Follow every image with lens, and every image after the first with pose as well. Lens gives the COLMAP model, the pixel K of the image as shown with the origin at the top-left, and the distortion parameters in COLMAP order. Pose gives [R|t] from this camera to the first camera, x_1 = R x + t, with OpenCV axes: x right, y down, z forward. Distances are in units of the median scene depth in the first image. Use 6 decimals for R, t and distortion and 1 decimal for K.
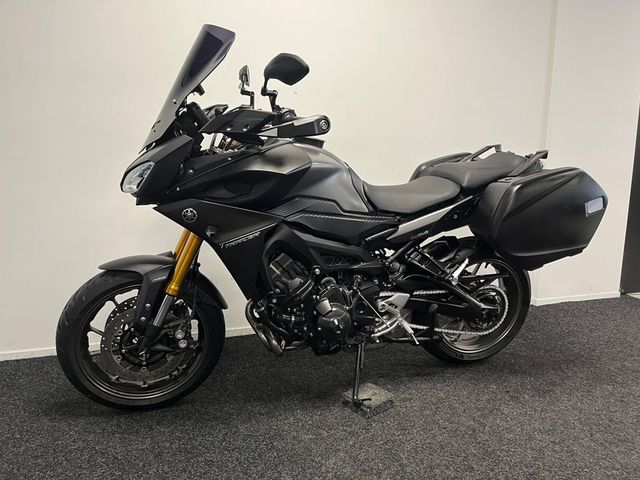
lens RADIAL K [[484.1, 0, 320.0], [0, 484.1, 240.0], [0, 0, 1]] dist [0.085049, -0.113857]
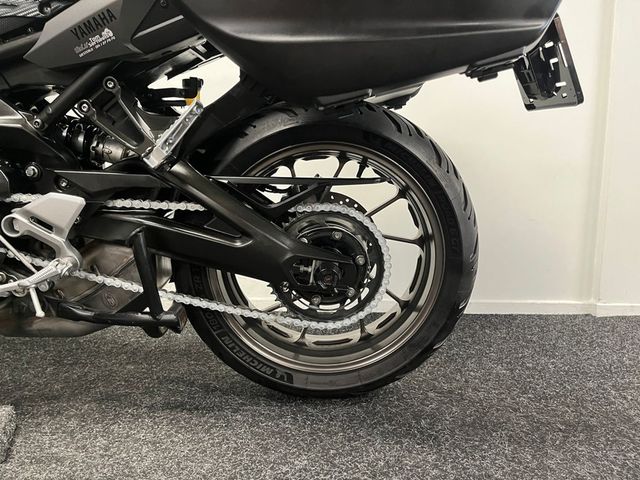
lens RADIAL K [[495.0, 0, 320.0], [0, 495.0, 240.0], [0, 0, 1]] dist [0.065009, -0.092515]
pose [[0.956633, 0.042744, -0.288142, 0.504803], [-0.056840, 0.997552, -0.040728, 0.155015], [0.285695, 0.055340, 0.956721, 0.676356]]
